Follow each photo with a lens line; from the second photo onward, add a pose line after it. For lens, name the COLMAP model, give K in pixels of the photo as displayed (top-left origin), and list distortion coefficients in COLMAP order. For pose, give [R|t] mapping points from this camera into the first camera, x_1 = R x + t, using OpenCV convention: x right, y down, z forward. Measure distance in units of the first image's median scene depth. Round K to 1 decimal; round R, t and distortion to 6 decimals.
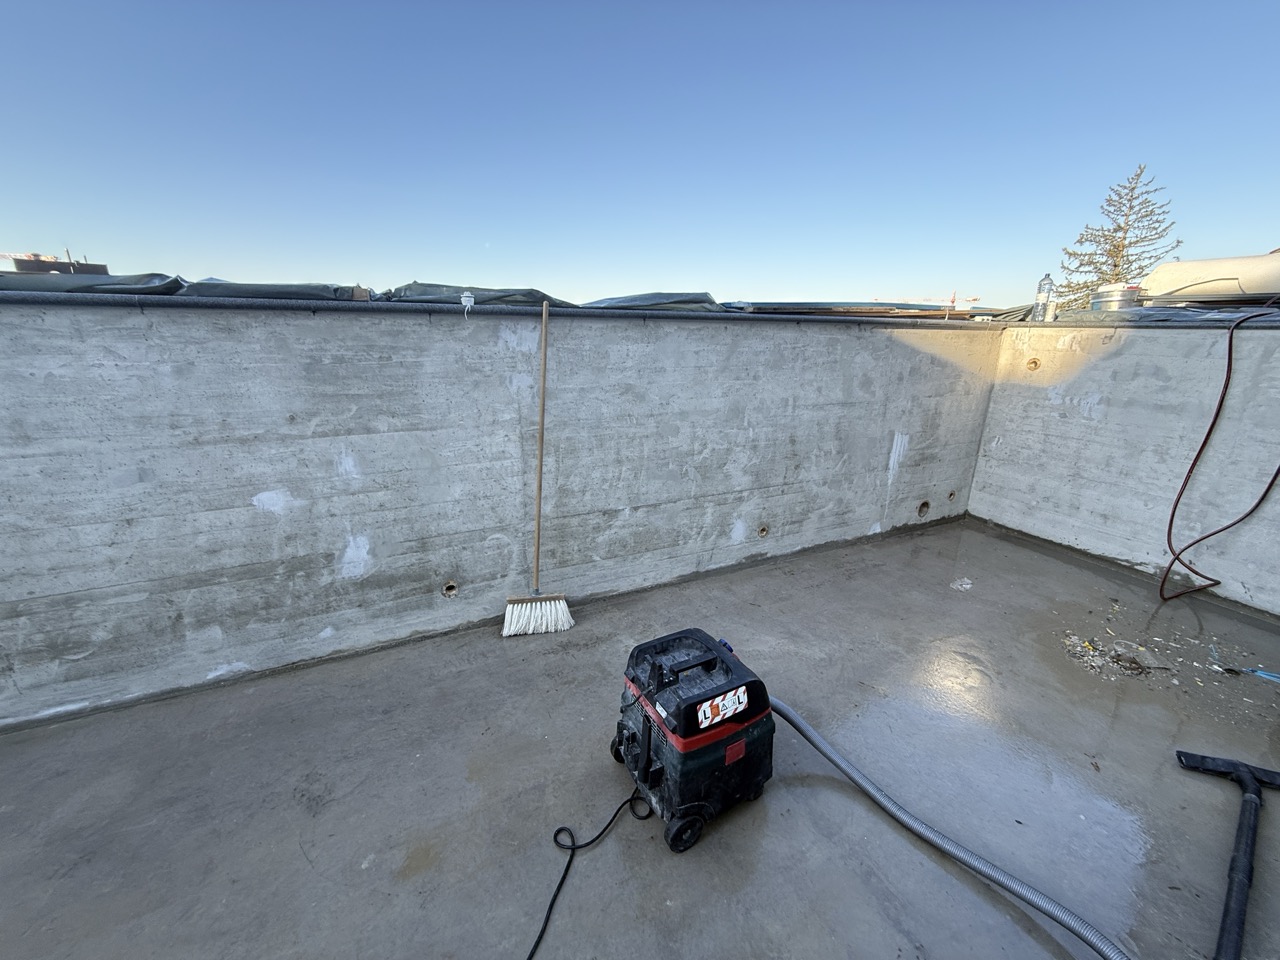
lens RADIAL K [[515.7, 0, 640.0], [0, 515.7, 480.0], [0, 0, 1]] dist [-0.000068, 0.000658]
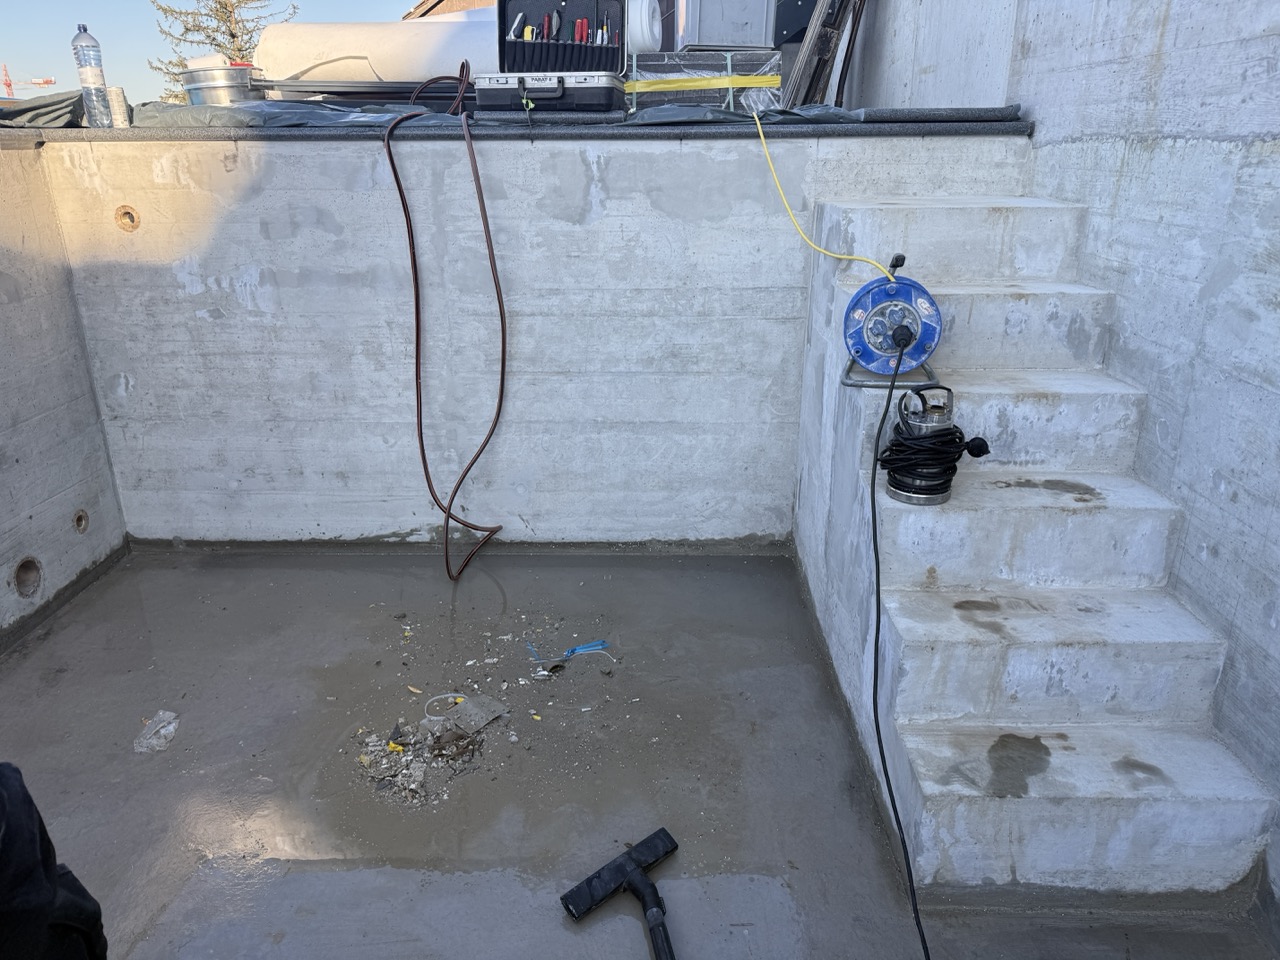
lens RADIAL K [[907.2, 0, 655.6], [0, 907.2, 480.5], [0, 0, 1]] dist [0.007845, -0.011080]
pose [[0.453714, -0.329258, 0.828089, 0.209264], [0.265280, 0.937015, 0.227220, -0.058300], [-0.850747, 0.116583, 0.512483, 0.175958]]
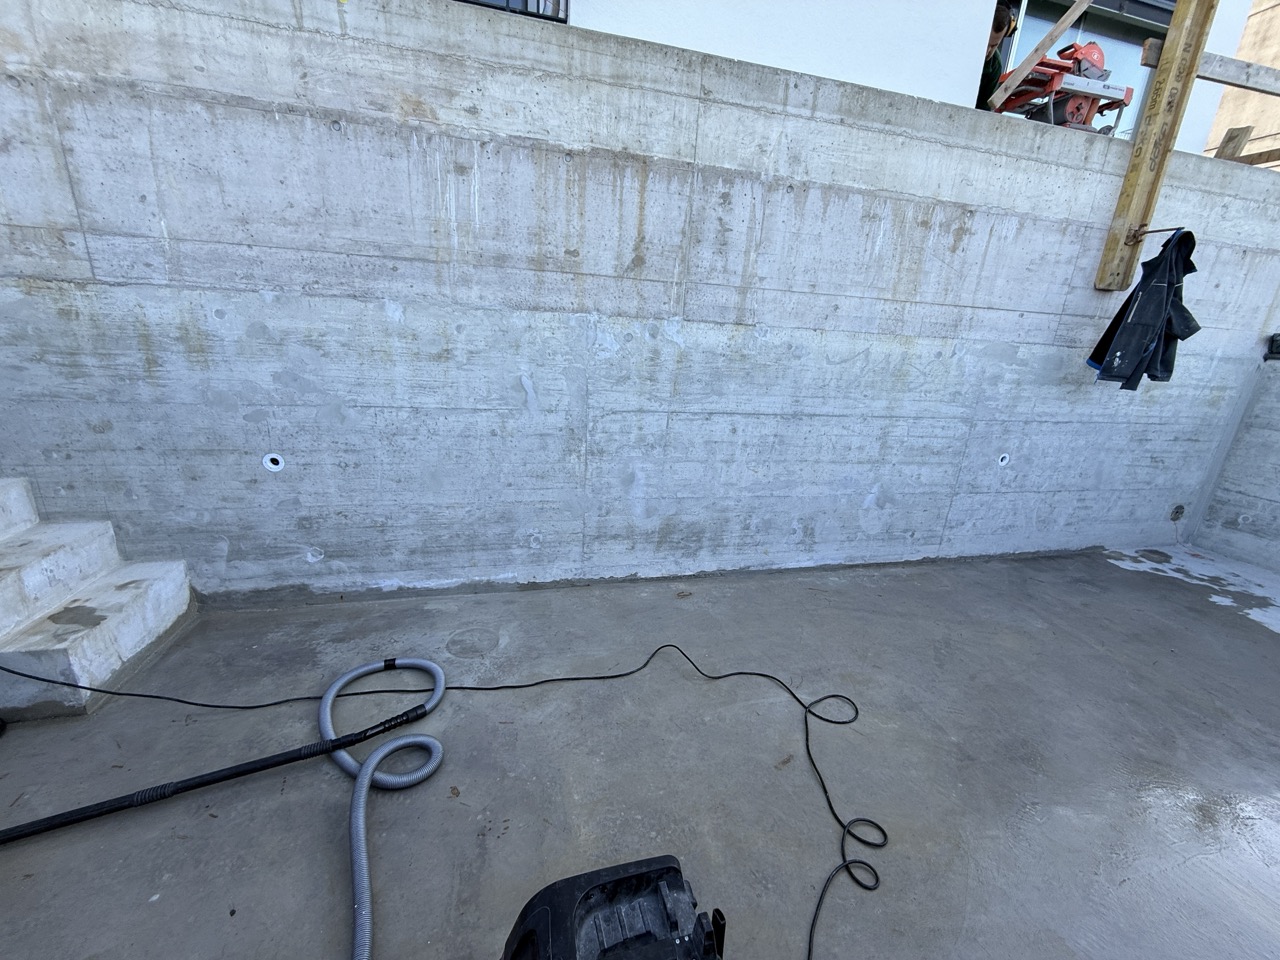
lens RADIAL K [[515.7, 0, 640.0], [0, 515.7, 480.0], [0, 0, 1]] dist [-0.000068, 0.000658]
pose [[-0.974921, -0.131198, 0.179764, 0.025420], [-0.012410, 0.838543, 0.544695, -0.157072], [-0.222203, 0.528804, -0.819141, 0.527740]]
